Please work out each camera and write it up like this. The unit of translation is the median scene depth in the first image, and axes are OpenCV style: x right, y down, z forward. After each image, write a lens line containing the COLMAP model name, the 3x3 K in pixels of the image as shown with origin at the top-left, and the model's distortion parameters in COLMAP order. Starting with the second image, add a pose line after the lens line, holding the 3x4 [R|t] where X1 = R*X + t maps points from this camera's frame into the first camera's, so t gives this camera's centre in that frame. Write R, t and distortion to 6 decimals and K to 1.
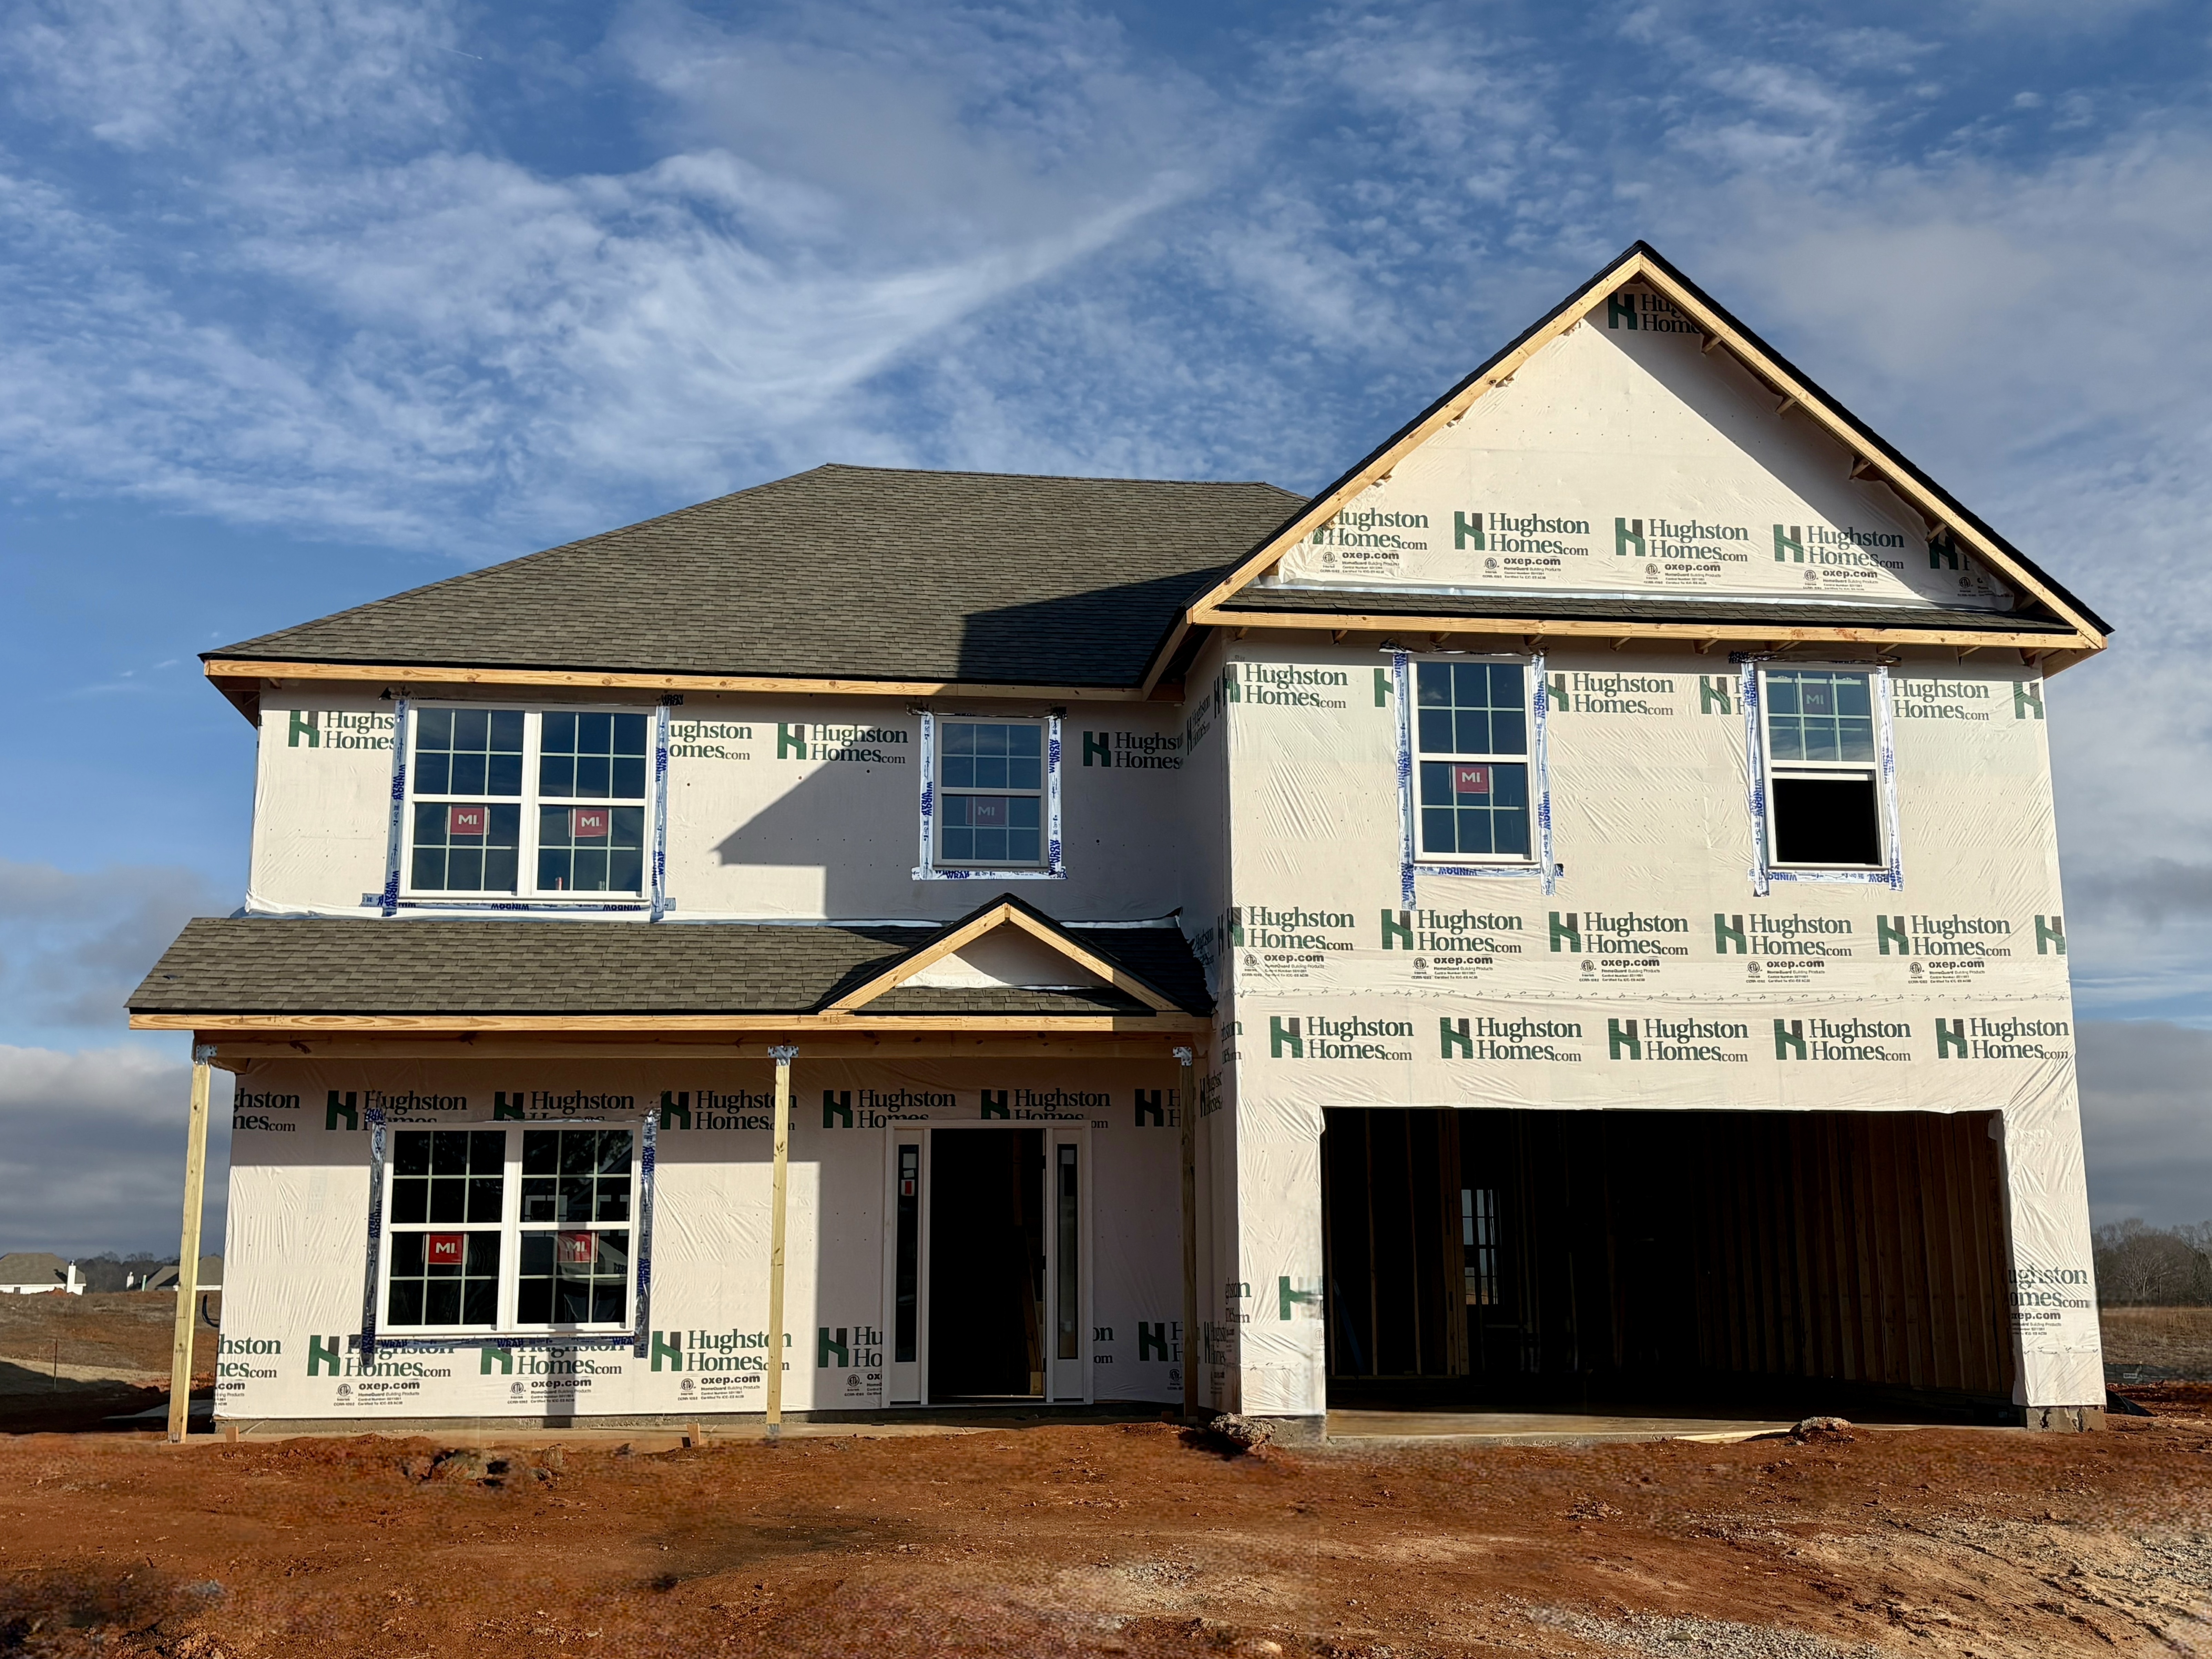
lens RADIAL K [[2297.8, 0, 1107.5], [0, 2297.8, 847.0], [0, 0, 1]] dist [0.031568, 0.000000]
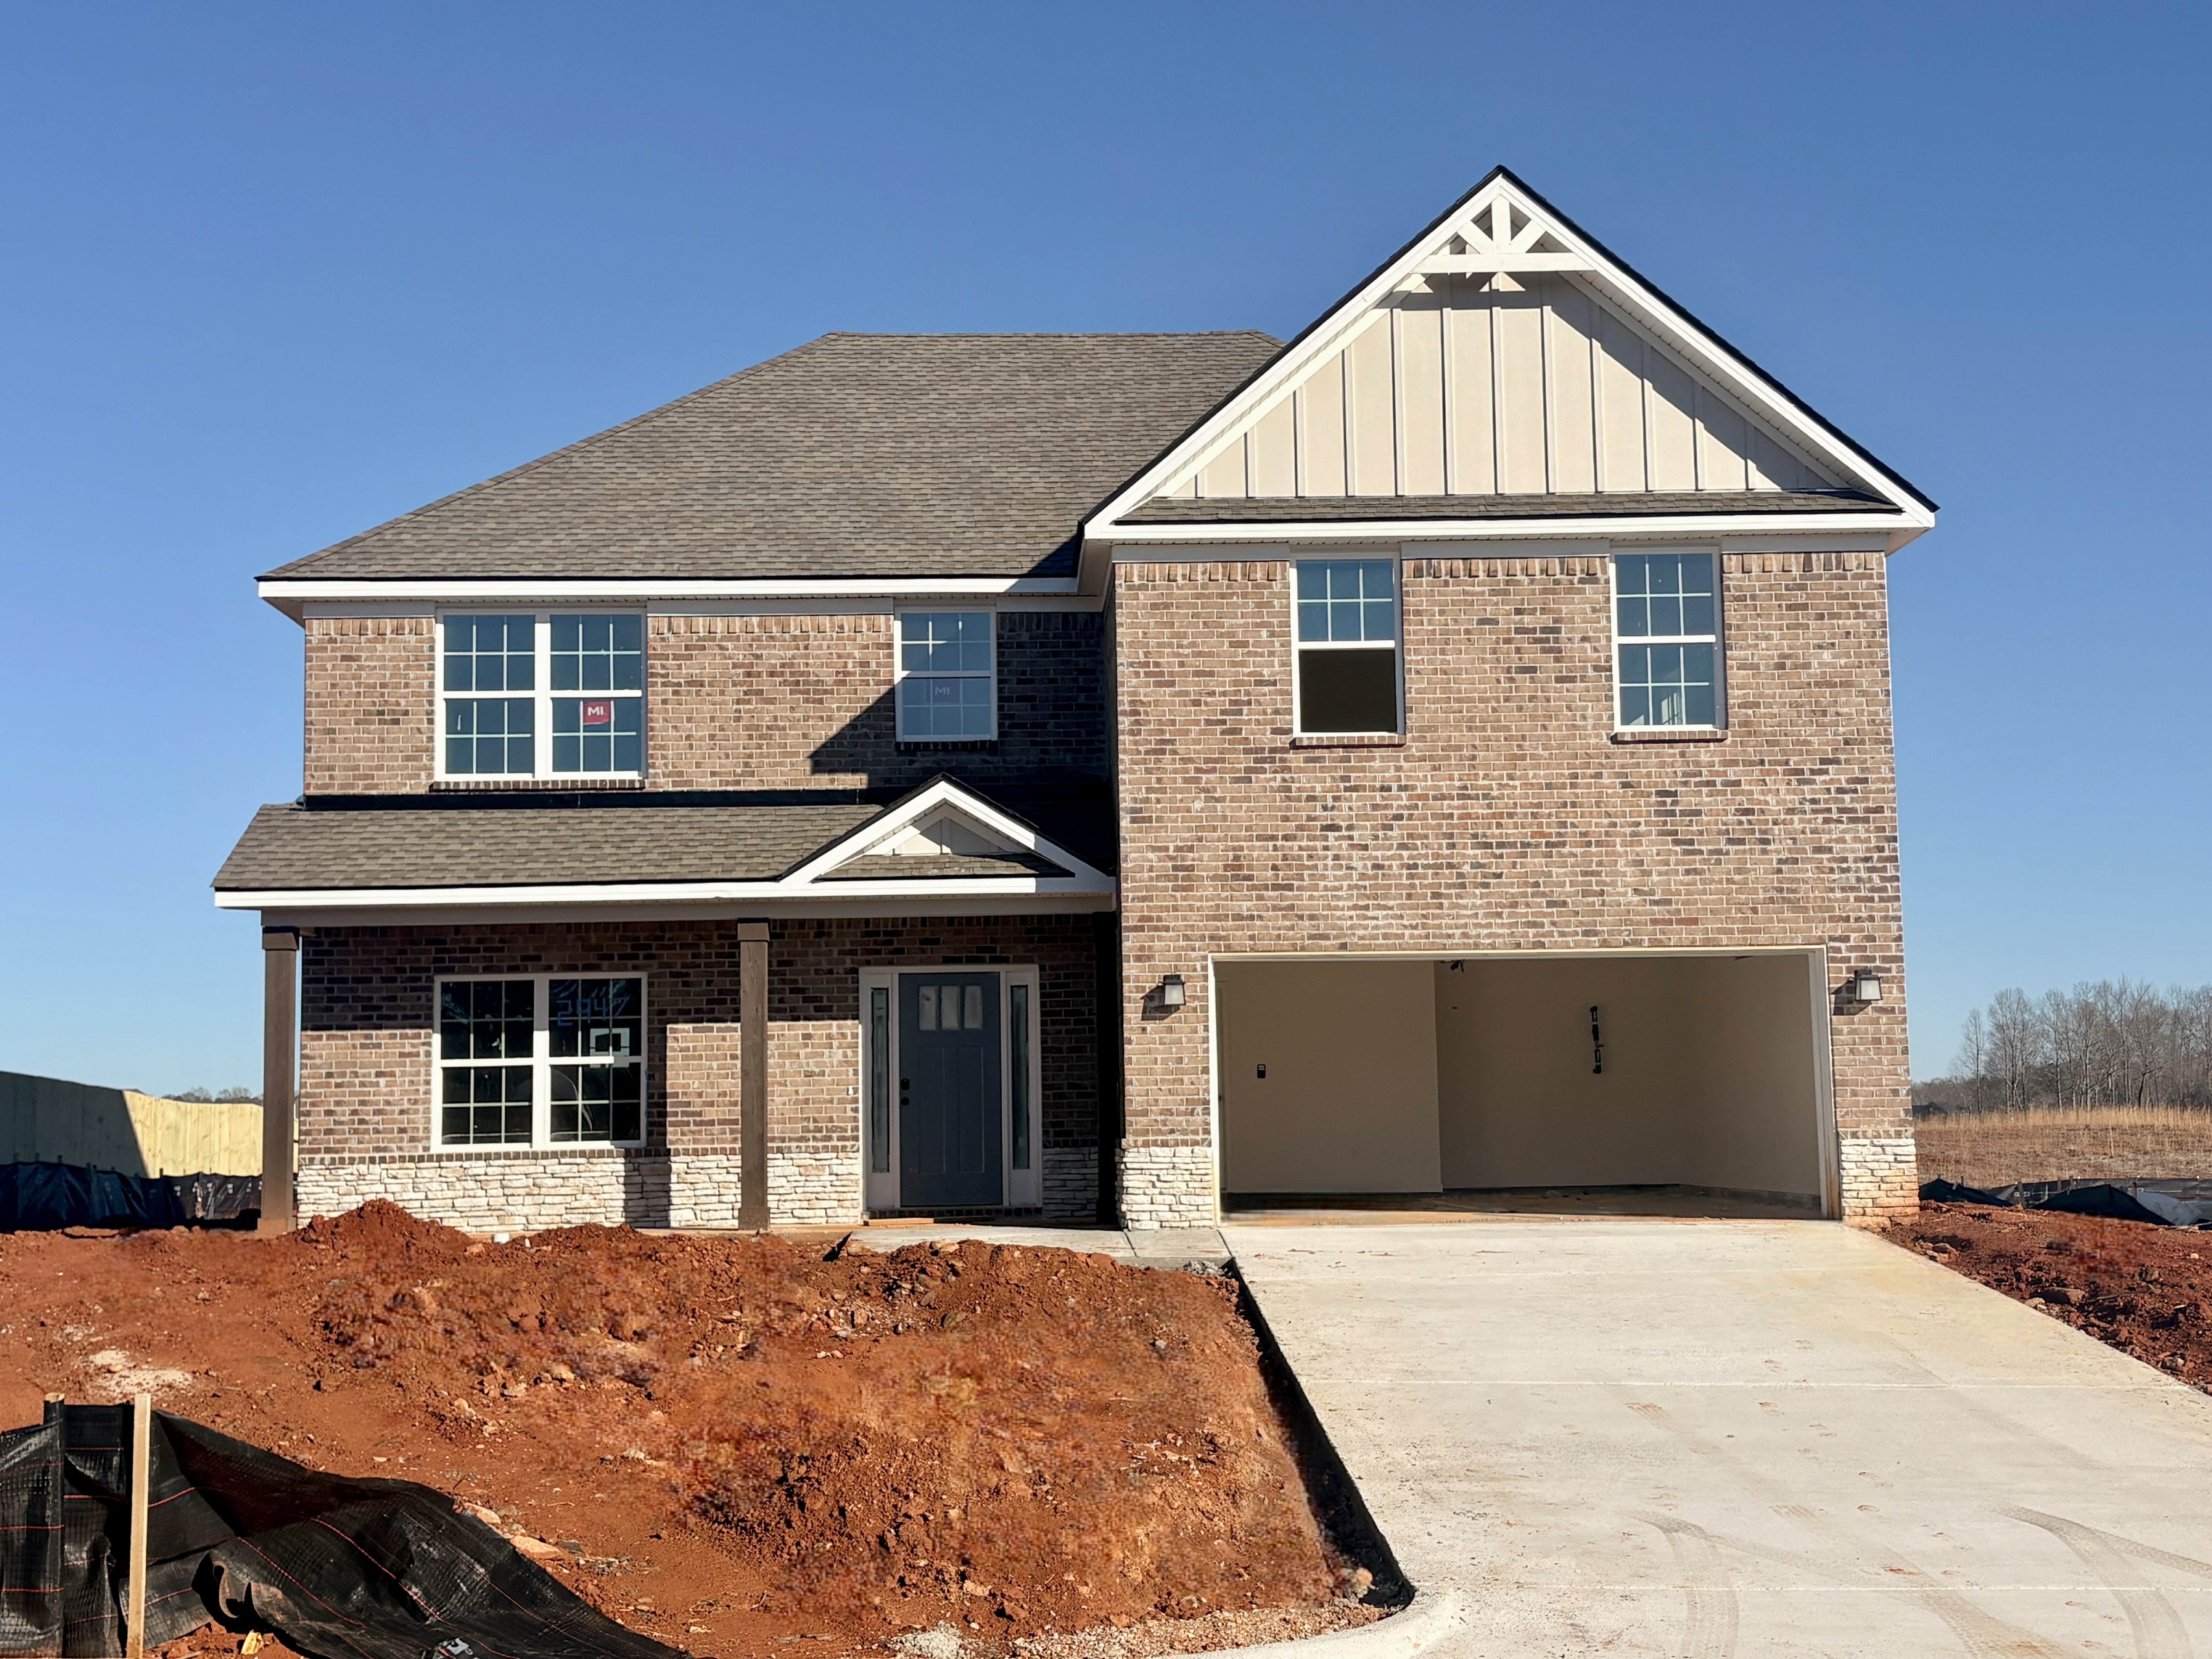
lens RADIAL K [[2799.2, 0, 1094.9], [0, 2799.2, 829.9], [0, 0, 1]] dist [0.083478, 0.000000]
pose [[0.995438, -0.019738, -0.093345, 0.157865], [0.027912, 0.995810, 0.087086, -0.069446], [0.091235, -0.089294, 0.991818, -0.382825]]
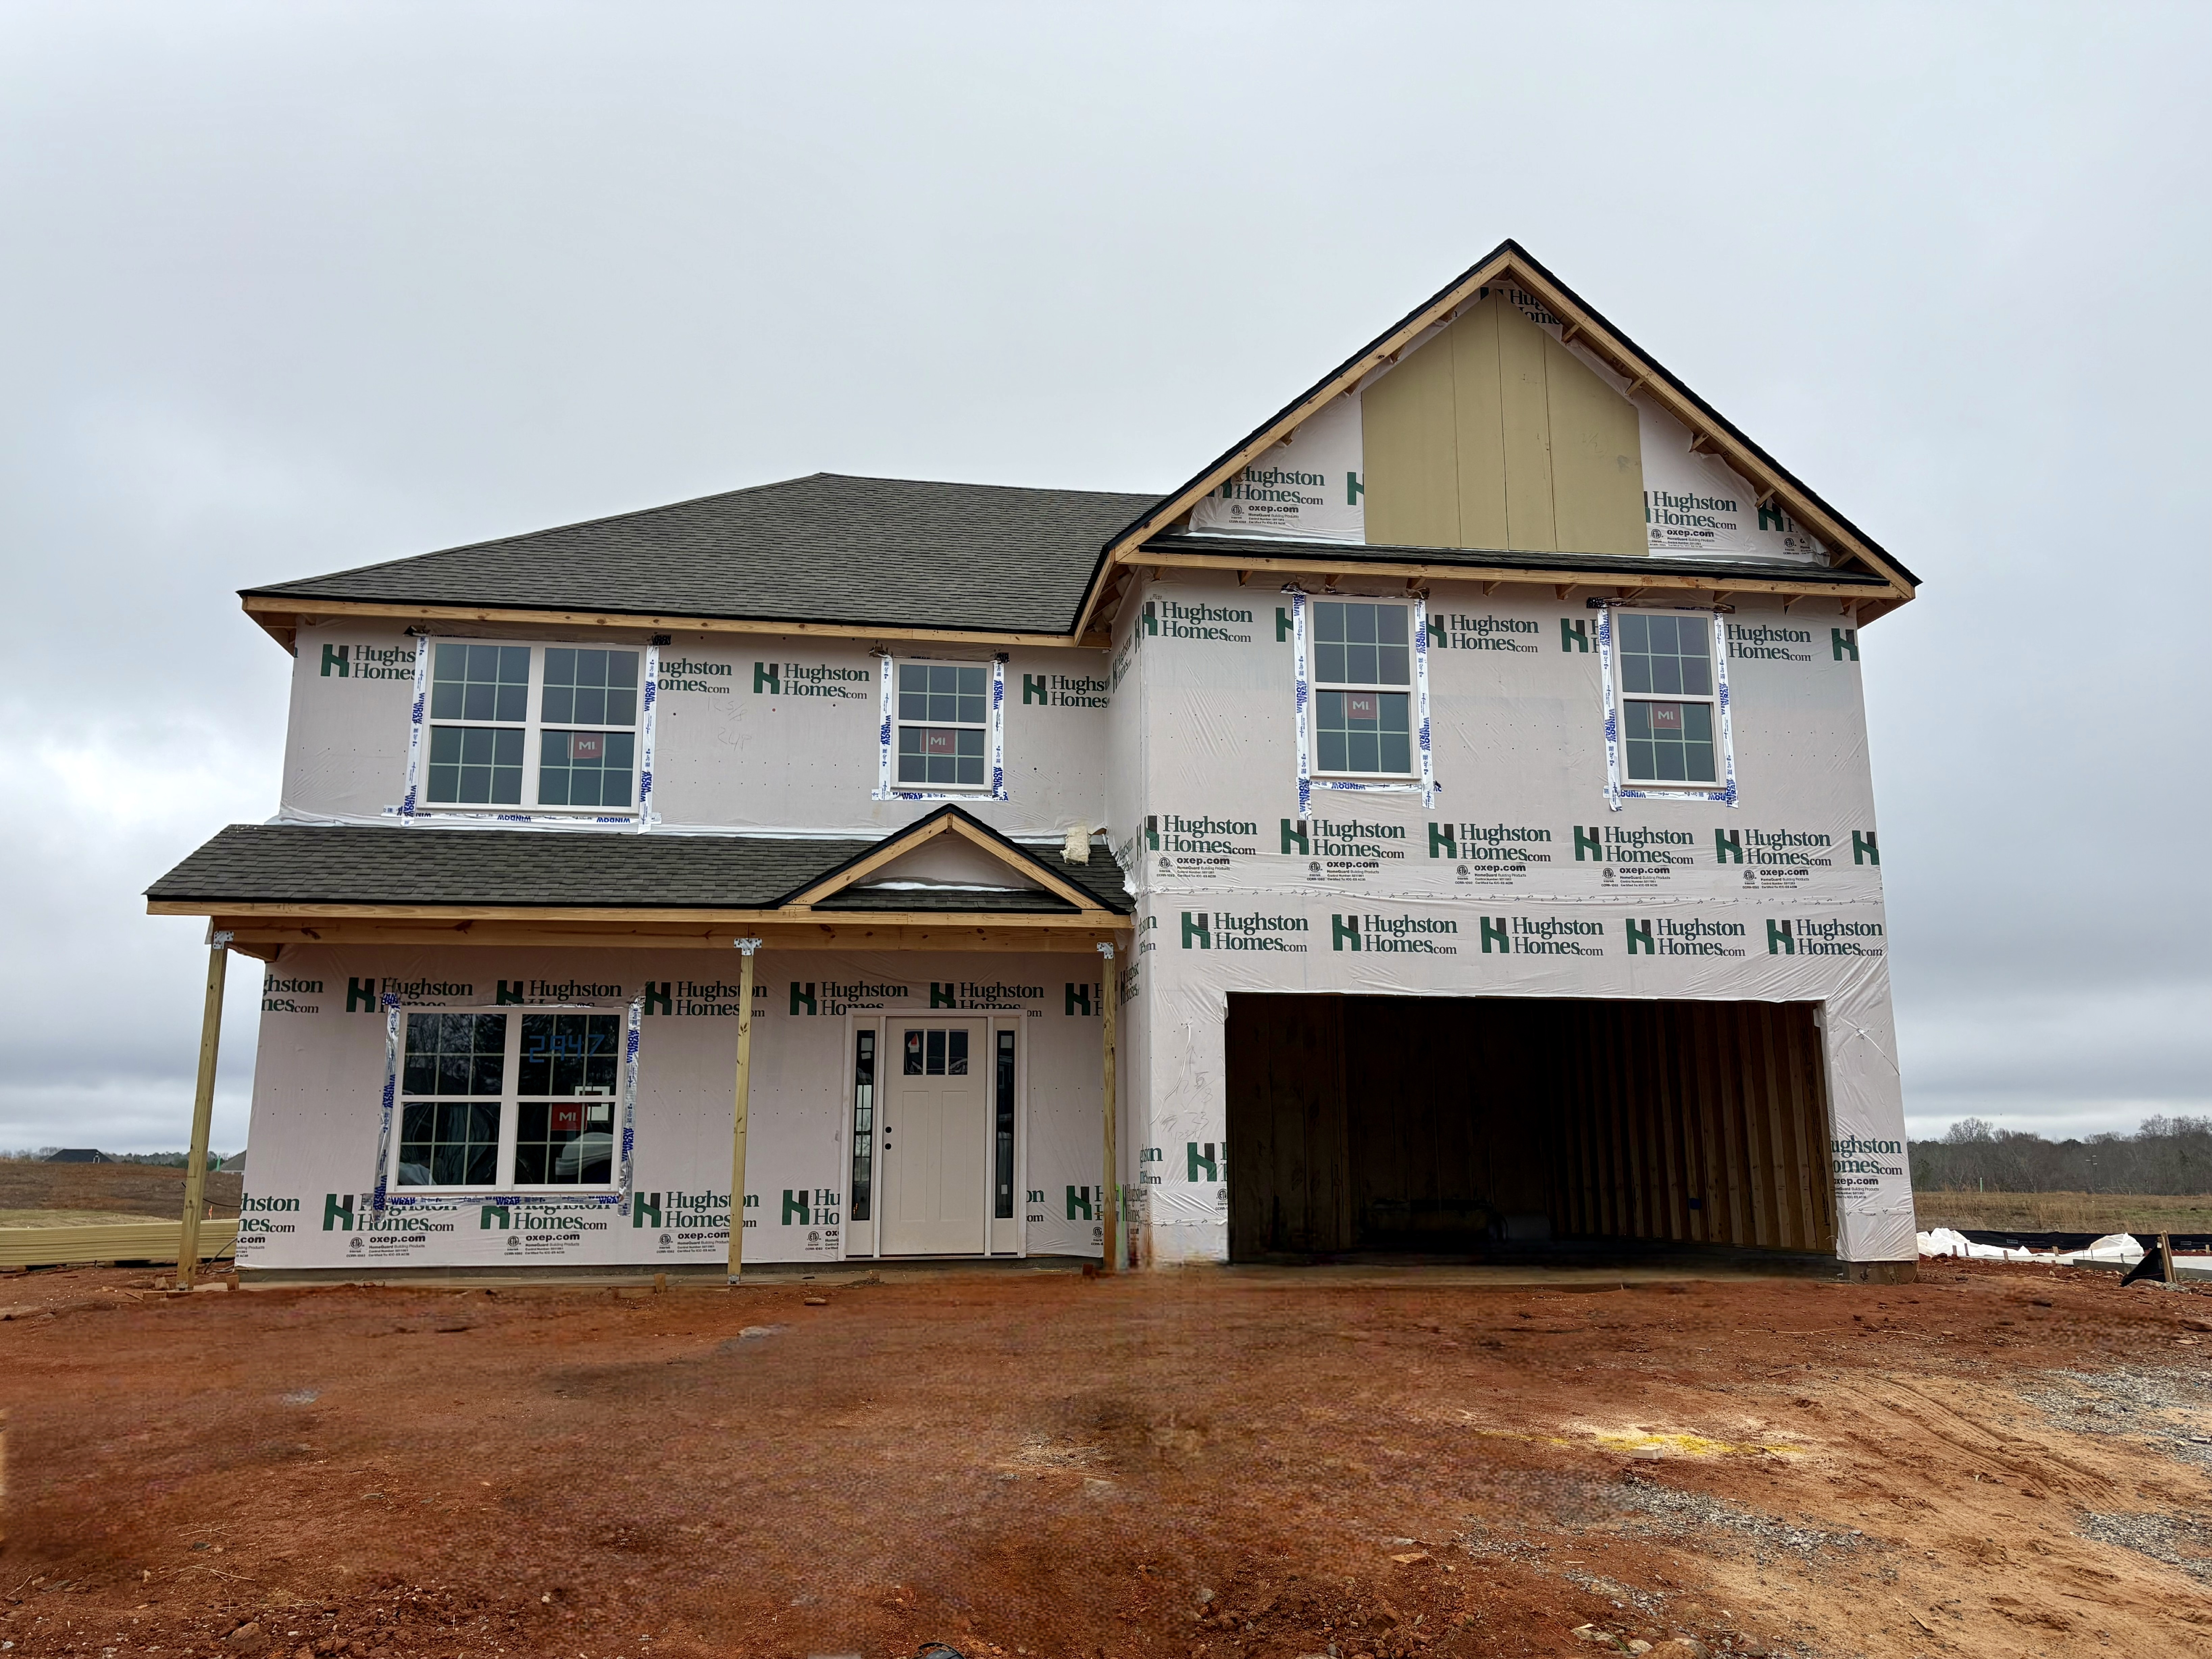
lens RADIAL K [[1700.8, 0, 1099.8], [0, 1700.8, 838.7], [0, 0, 1]] dist [0.015226, 0.008911]
pose [[0.999890, 0.006353, 0.013376, 0.018379], [-0.006243, 0.999947, -0.008243, 0.042380], [-0.013428, 0.008159, 0.999877, 0.159739]]
